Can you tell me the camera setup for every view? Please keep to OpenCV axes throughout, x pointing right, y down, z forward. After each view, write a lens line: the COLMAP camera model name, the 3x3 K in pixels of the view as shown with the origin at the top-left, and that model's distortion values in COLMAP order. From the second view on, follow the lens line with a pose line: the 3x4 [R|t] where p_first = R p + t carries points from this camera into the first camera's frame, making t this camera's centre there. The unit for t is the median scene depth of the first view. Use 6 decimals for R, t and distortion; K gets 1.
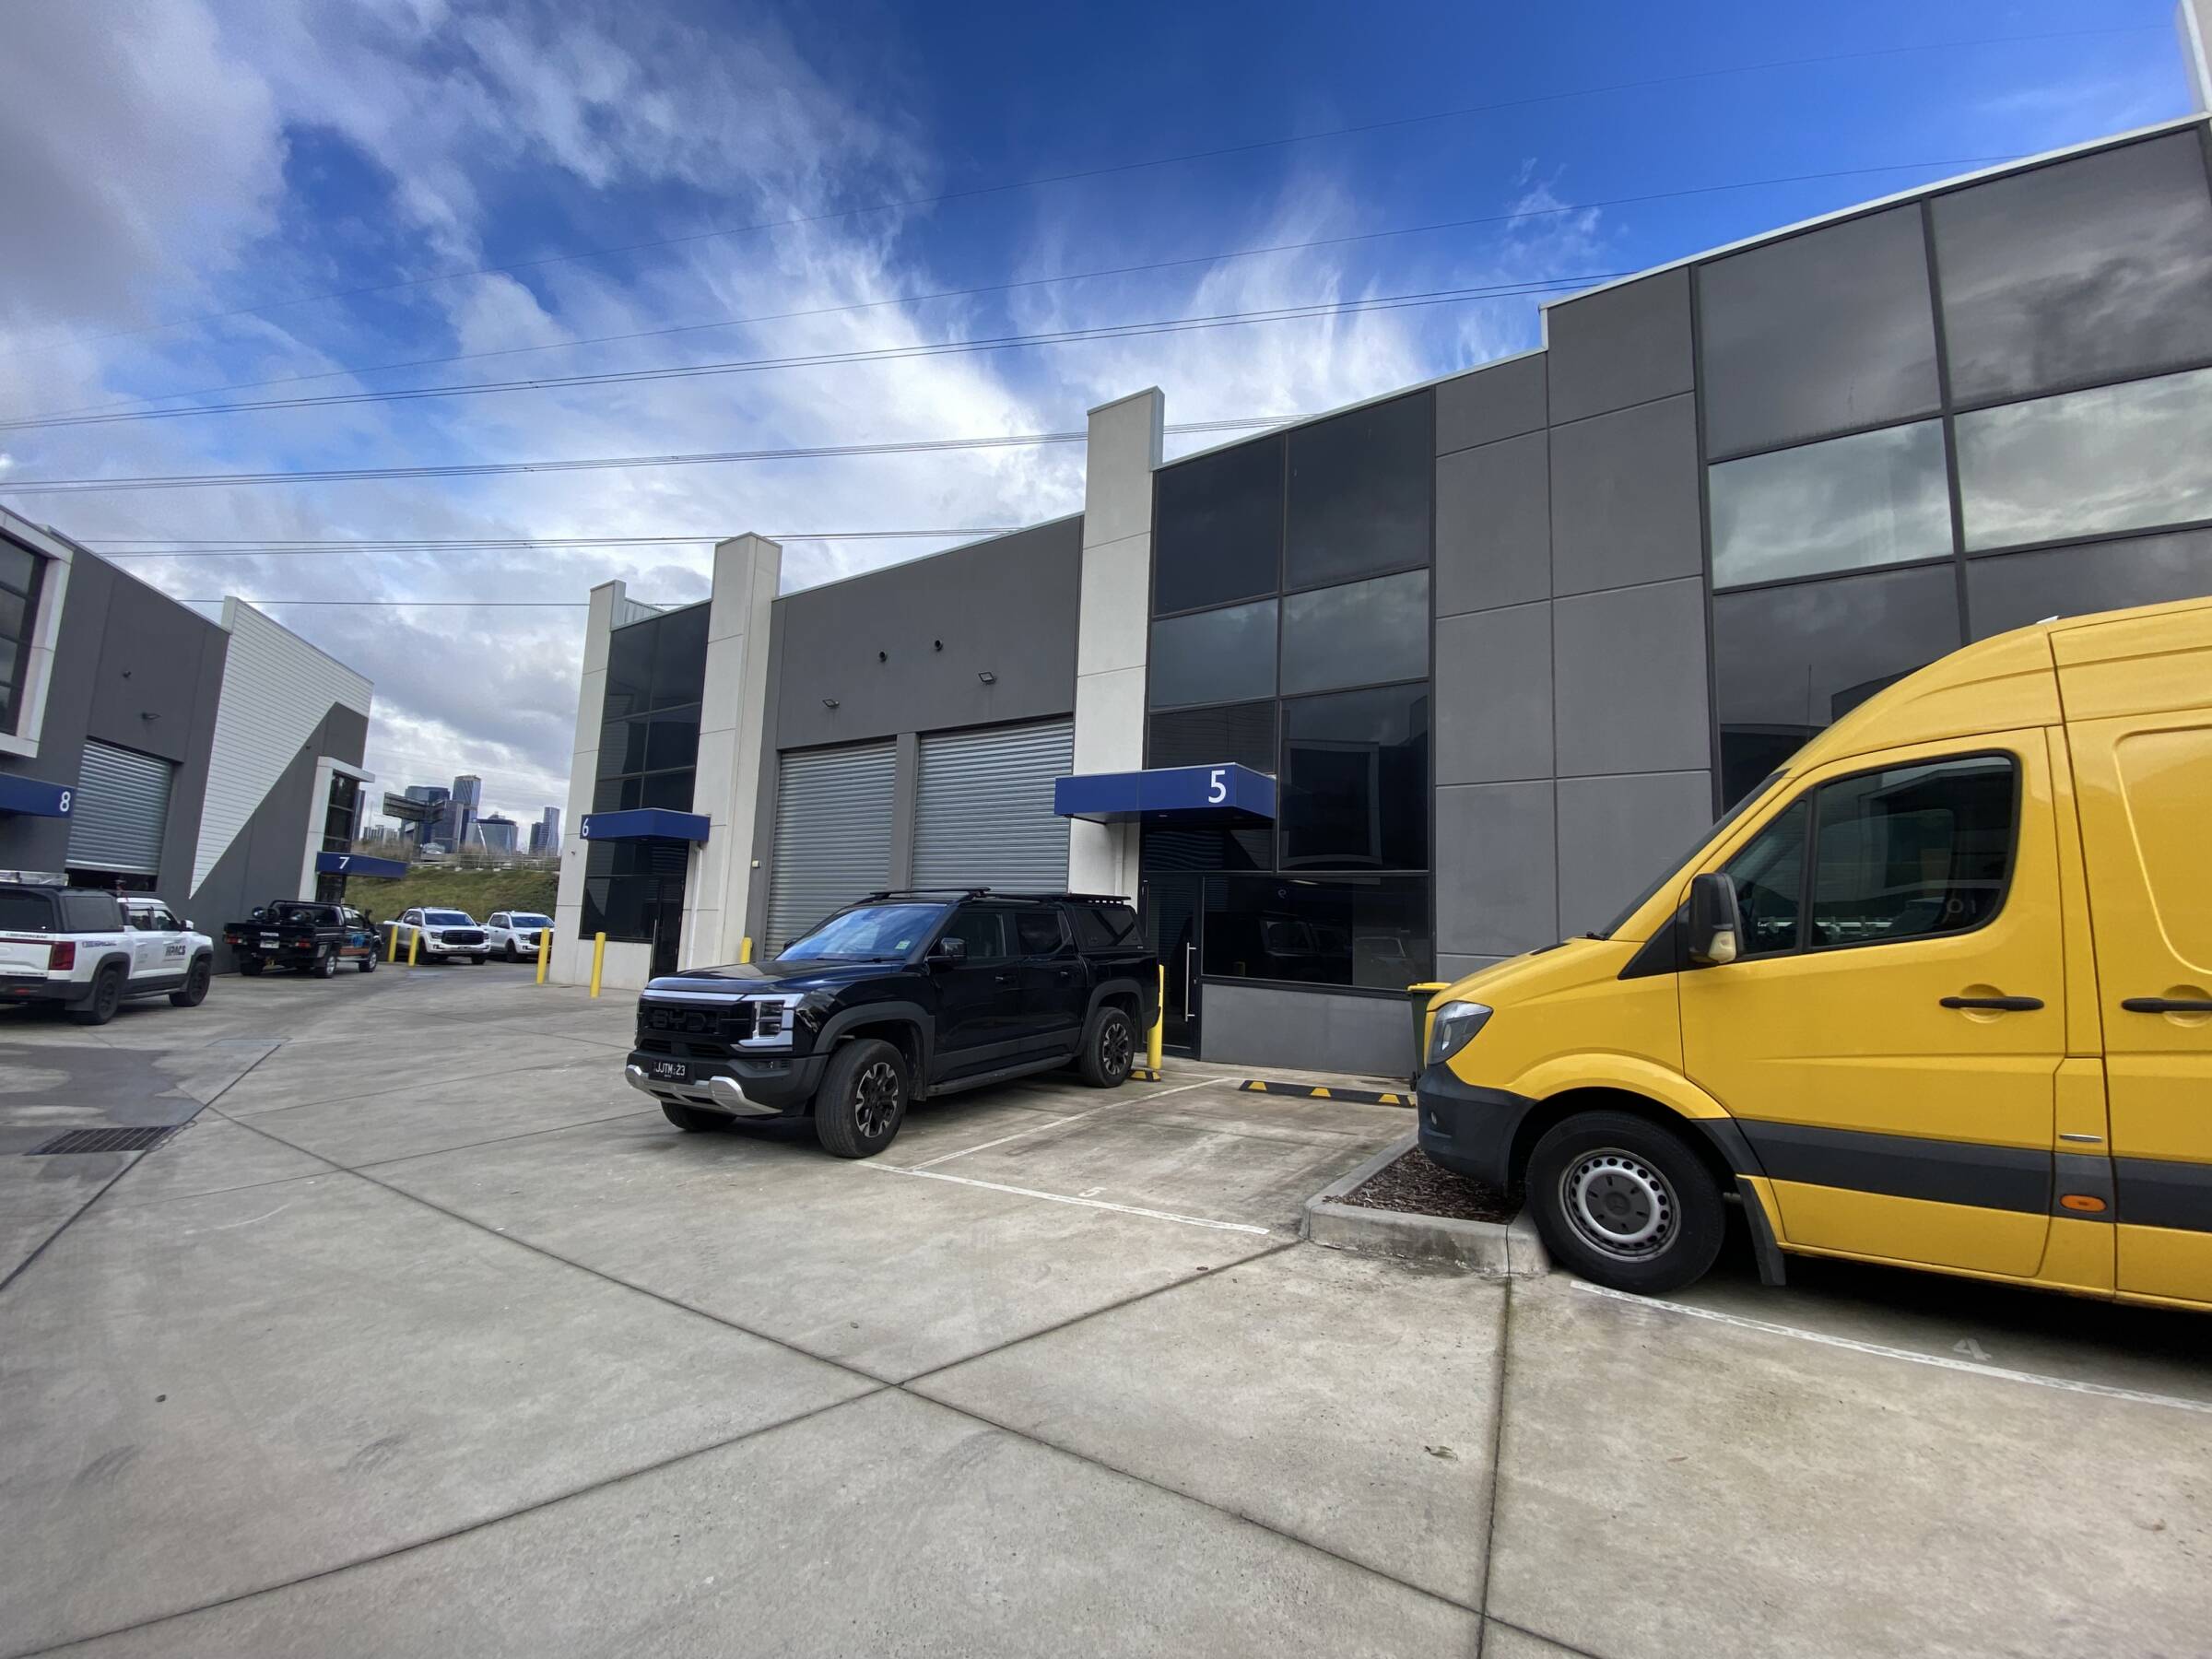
lens RADIAL K [[897.7, 0, 1106.0], [0, 897.7, 829.5], [0, 0, 1]] dist [0.072075, -0.000027]
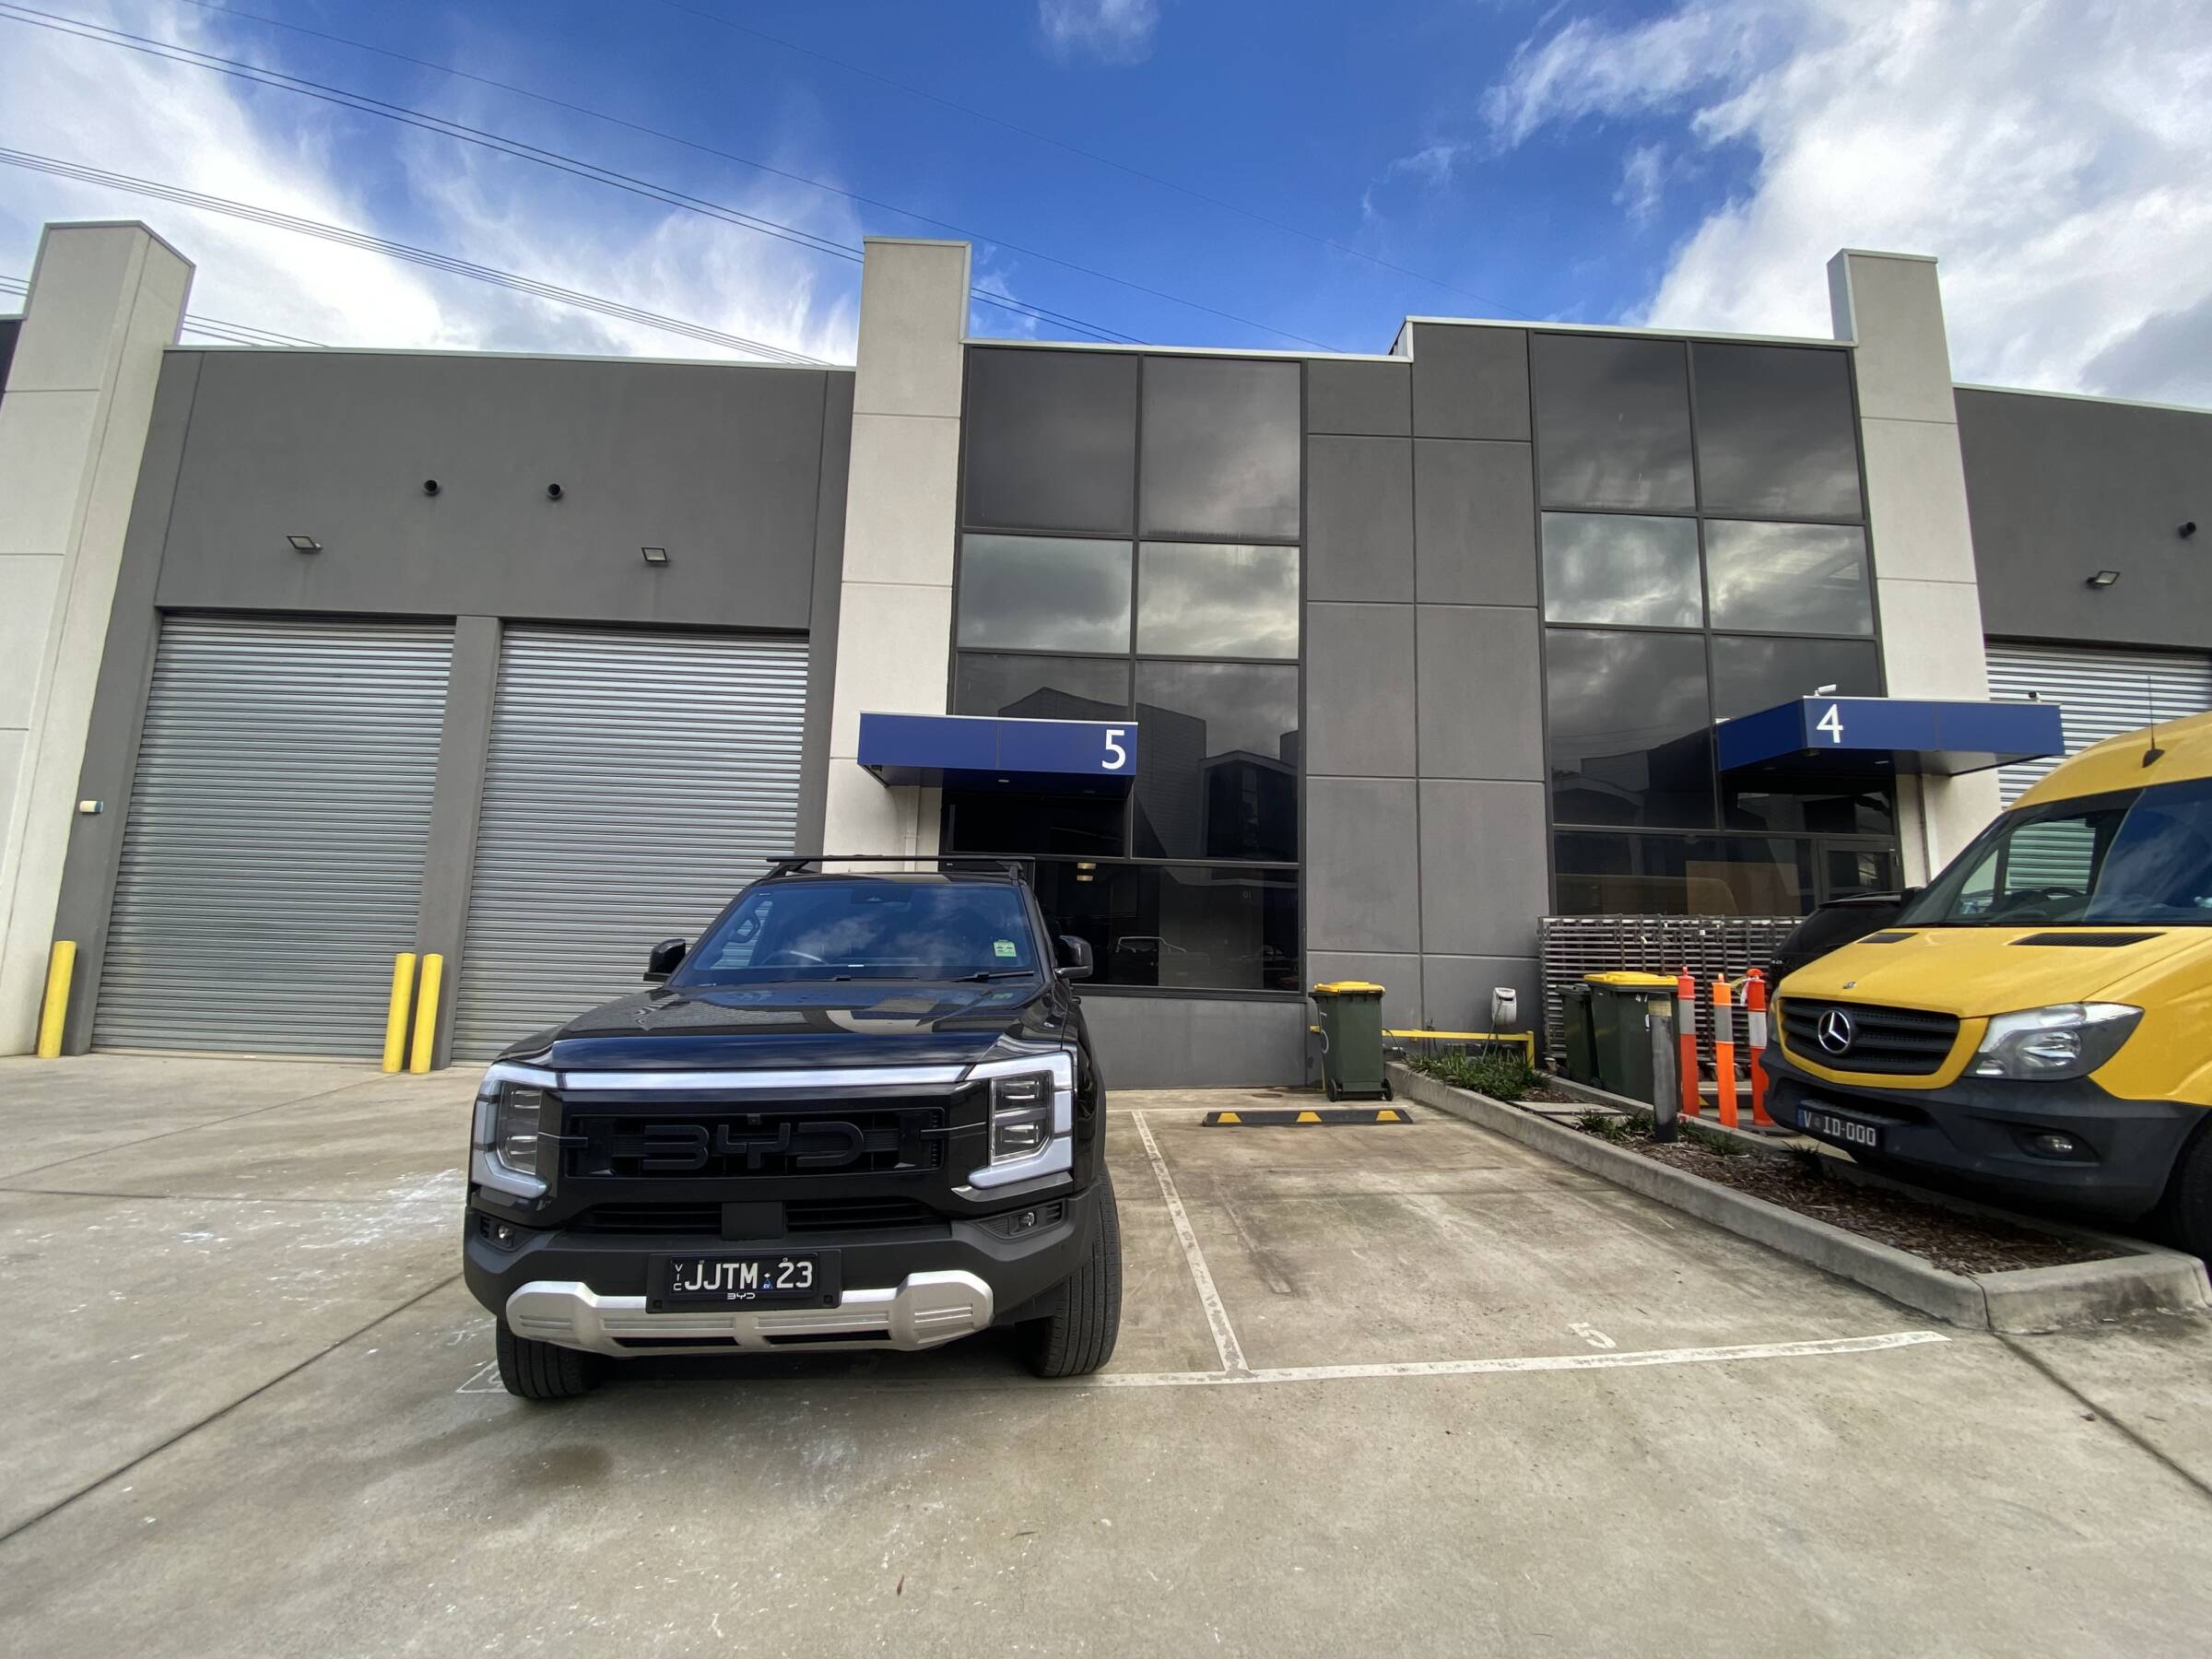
lens RADIAL K [[885.8, 0, 1112.2], [0, 885.8, 839.3], [0, 0, 1]] dist [0.019802, -0.019706]
pose [[0.806621, 0.061195, 0.587893, -0.584106], [-0.064512, 0.997799, -0.015349, 0.076955], [-0.587538, -0.025545, 0.808793, 0.619133]]
